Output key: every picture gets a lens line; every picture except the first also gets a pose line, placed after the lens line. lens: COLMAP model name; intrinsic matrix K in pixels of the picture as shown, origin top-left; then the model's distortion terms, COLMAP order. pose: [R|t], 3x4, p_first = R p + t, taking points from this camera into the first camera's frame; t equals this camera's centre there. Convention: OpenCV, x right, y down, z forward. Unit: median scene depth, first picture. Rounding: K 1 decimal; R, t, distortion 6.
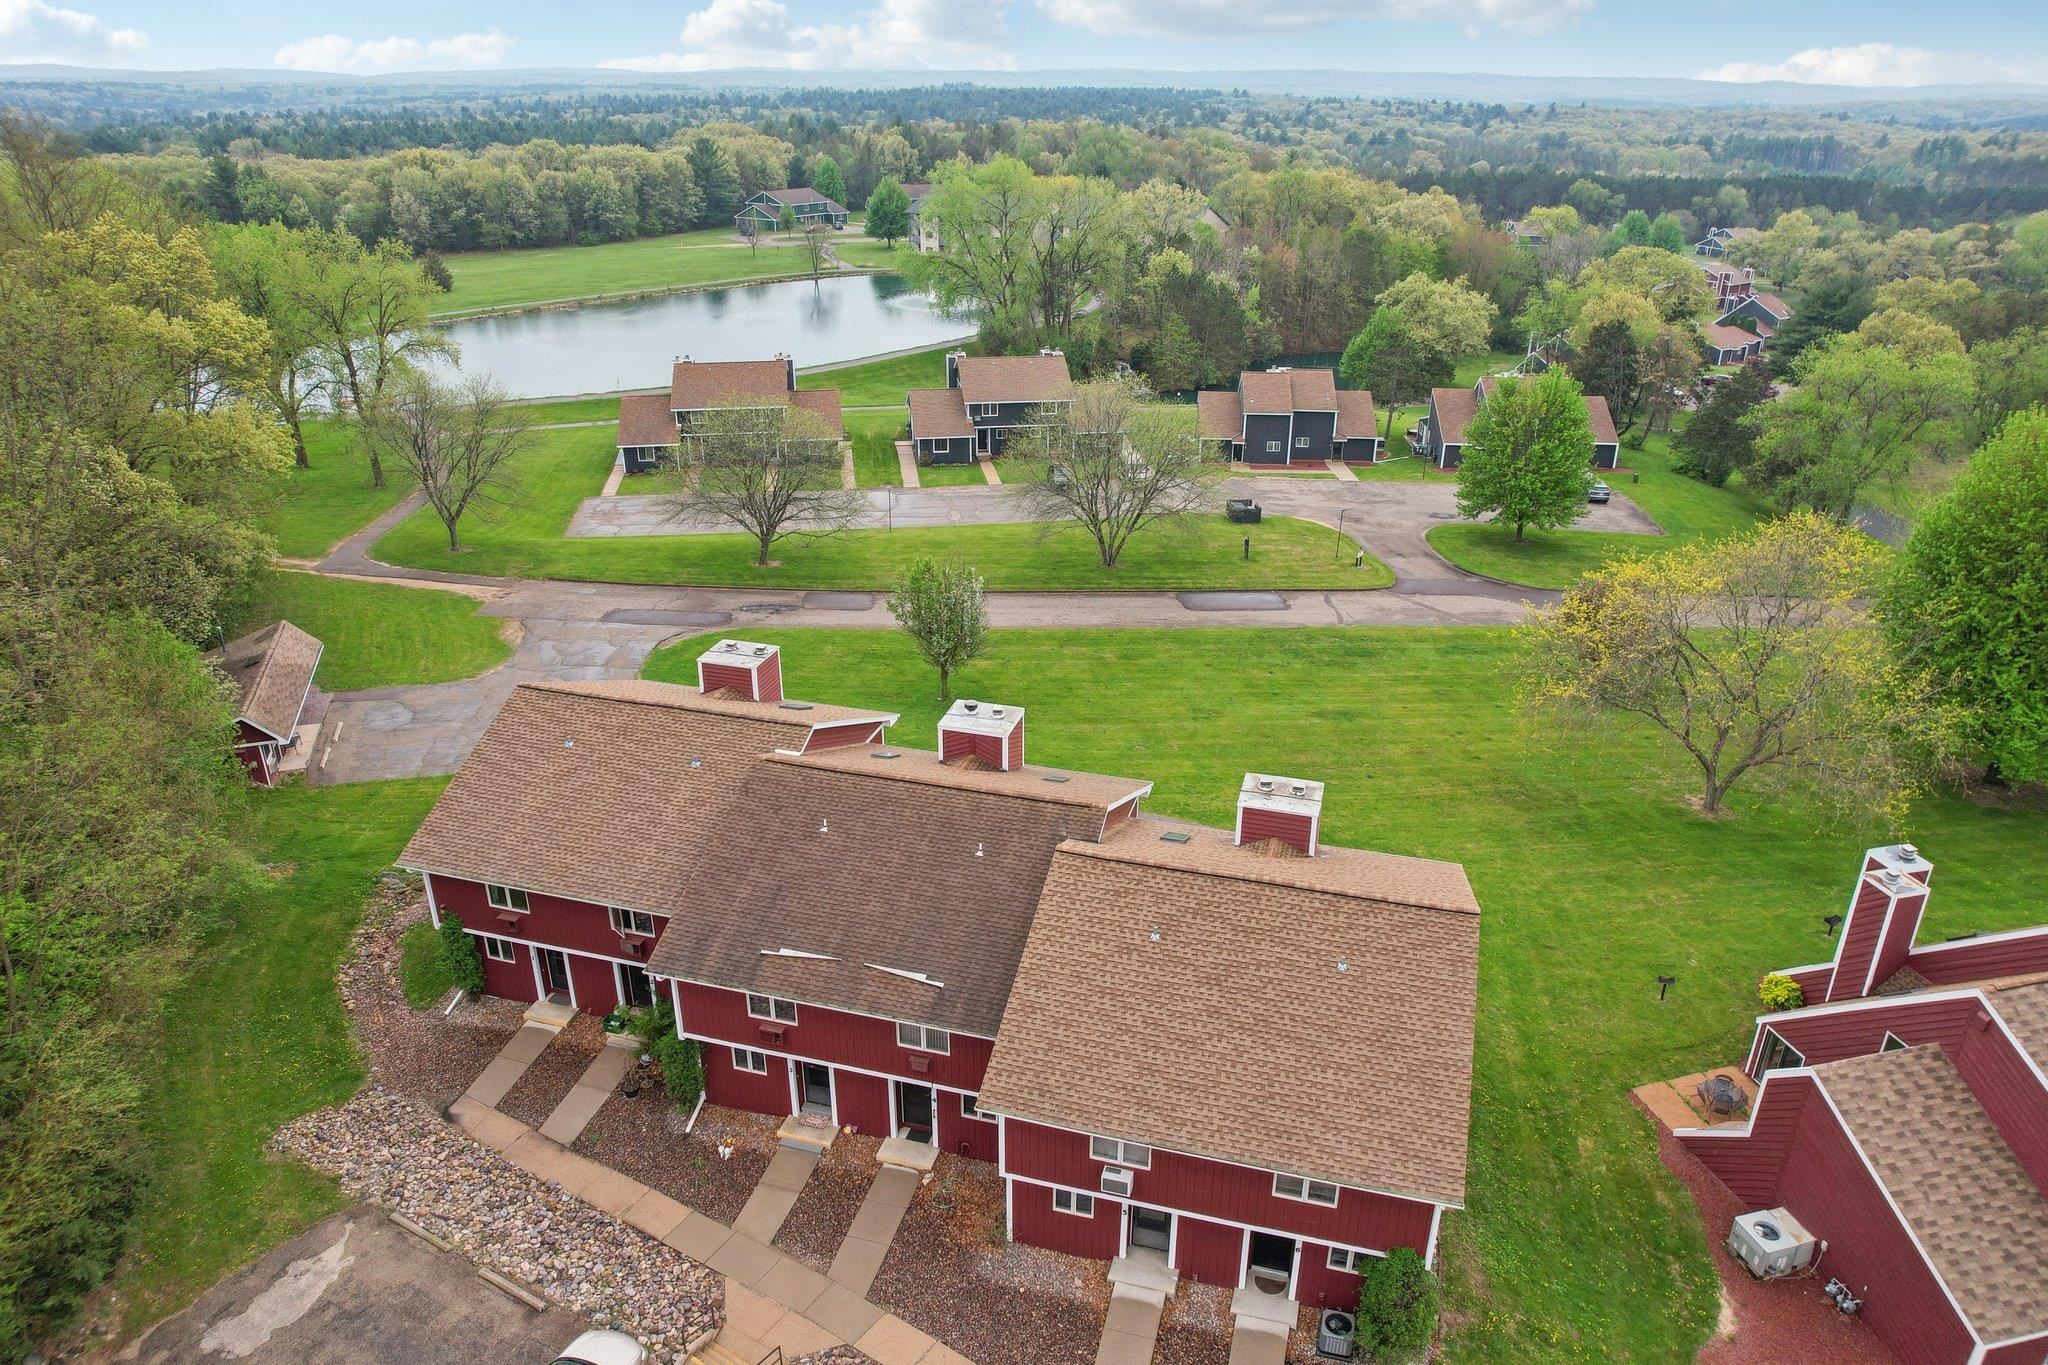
lens RADIAL K [[1360.2, 0, 1024.0], [0, 1360.2, 682.5], [0, 0, 1]] dist [-0.090007, 0.074381]
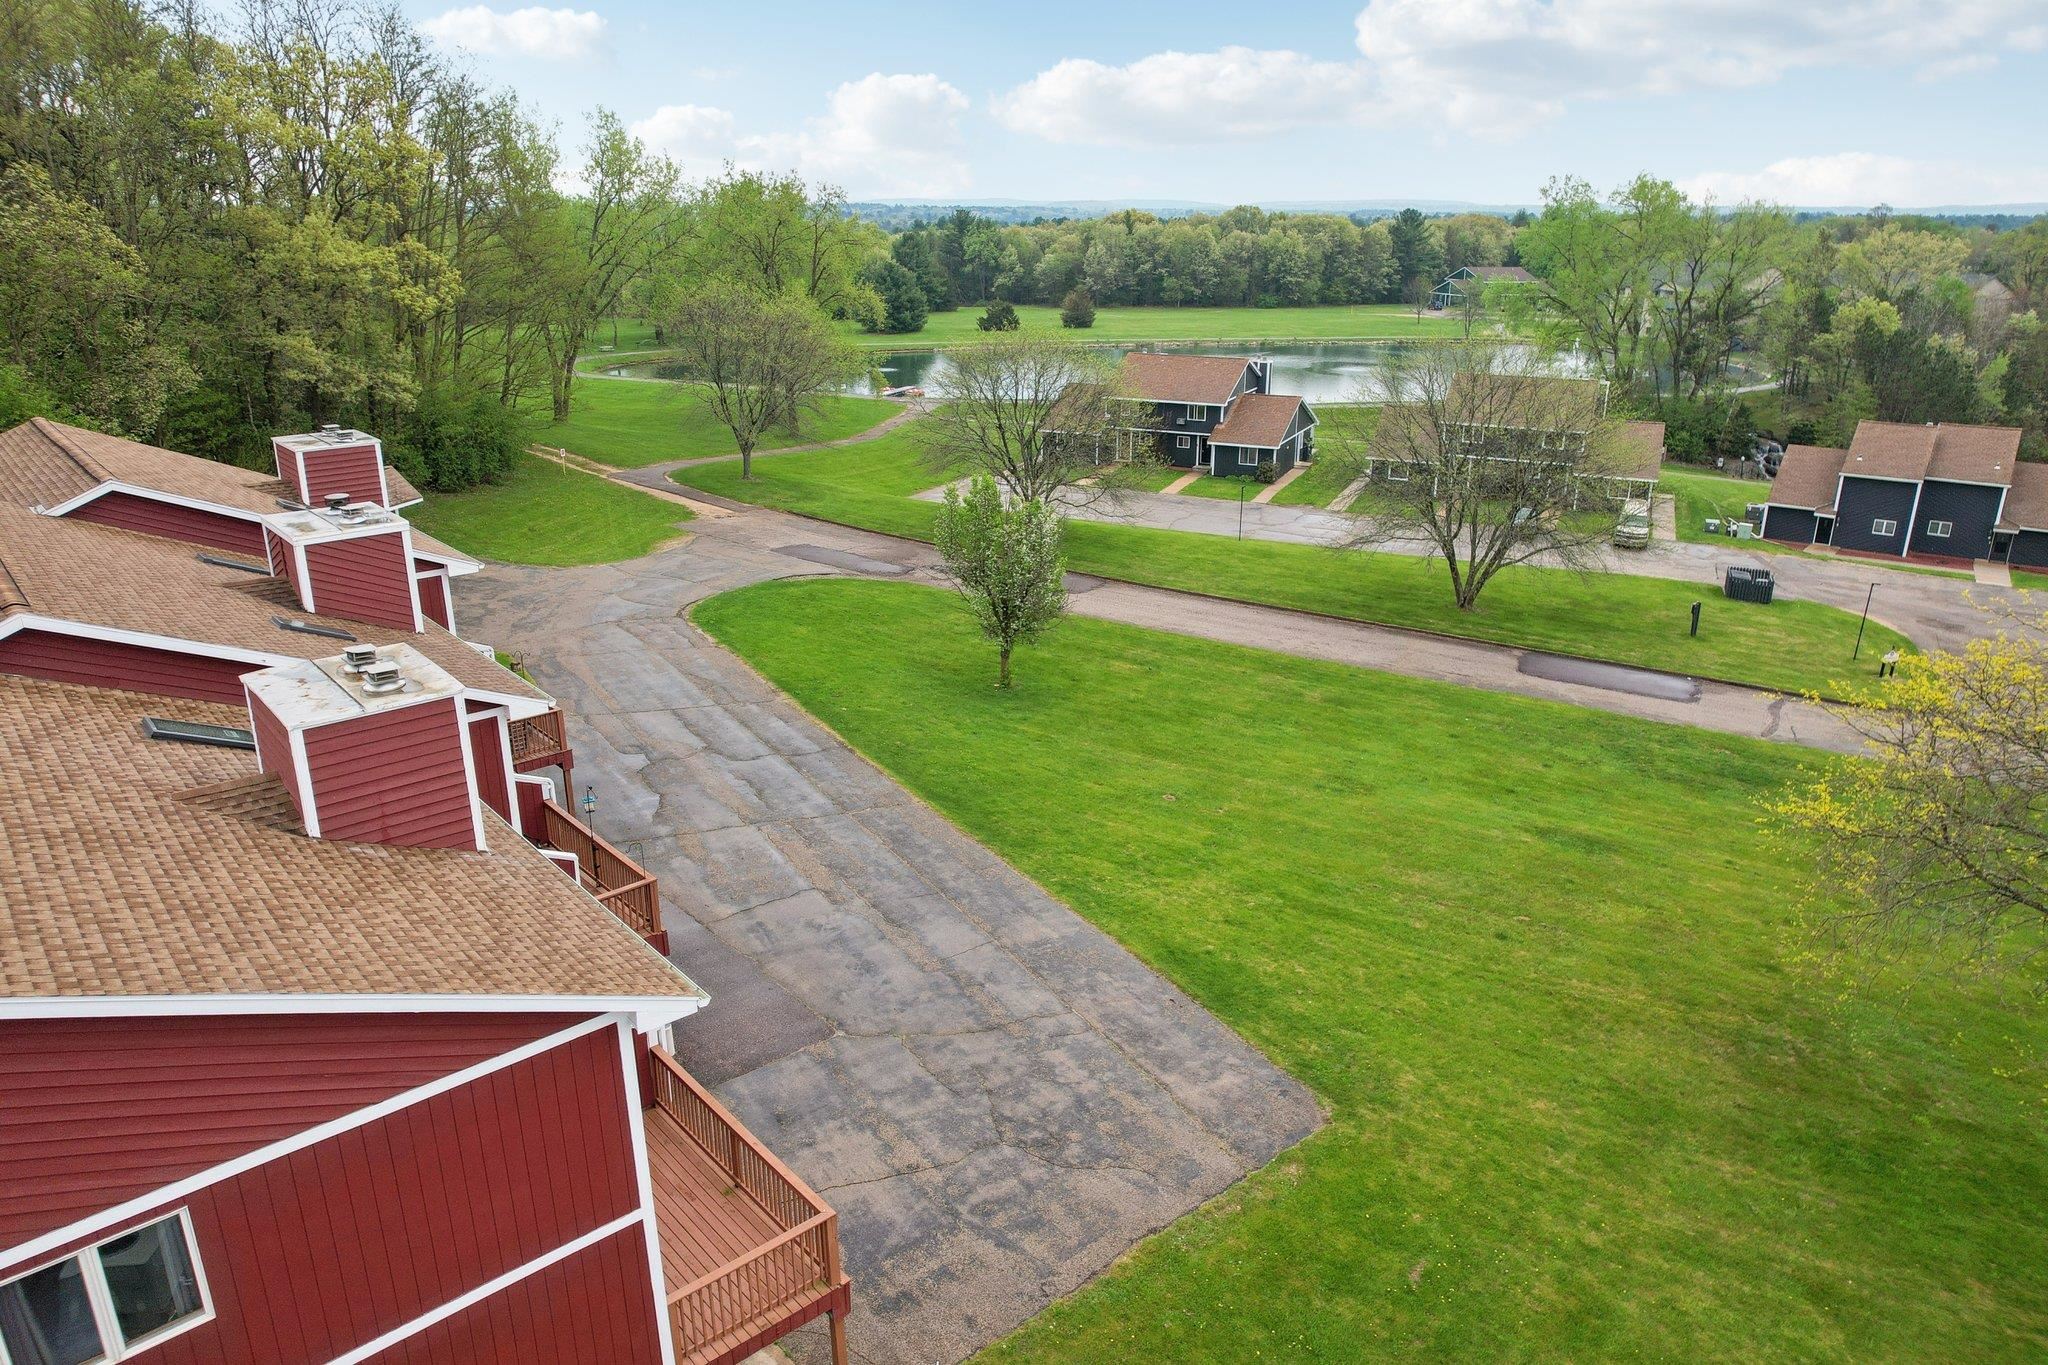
lens RADIAL K [[1360.2, 0, 1024.0], [0, 1360.2, 682.5], [0, 0, 1]] dist [-0.090007, 0.074381]
pose [[0.841738, 0.178405, -0.509558, 0.173759], [-0.222765, 0.974504, -0.026794, 0.014715], [0.491786, 0.136065, 0.860019, 0.227779]]
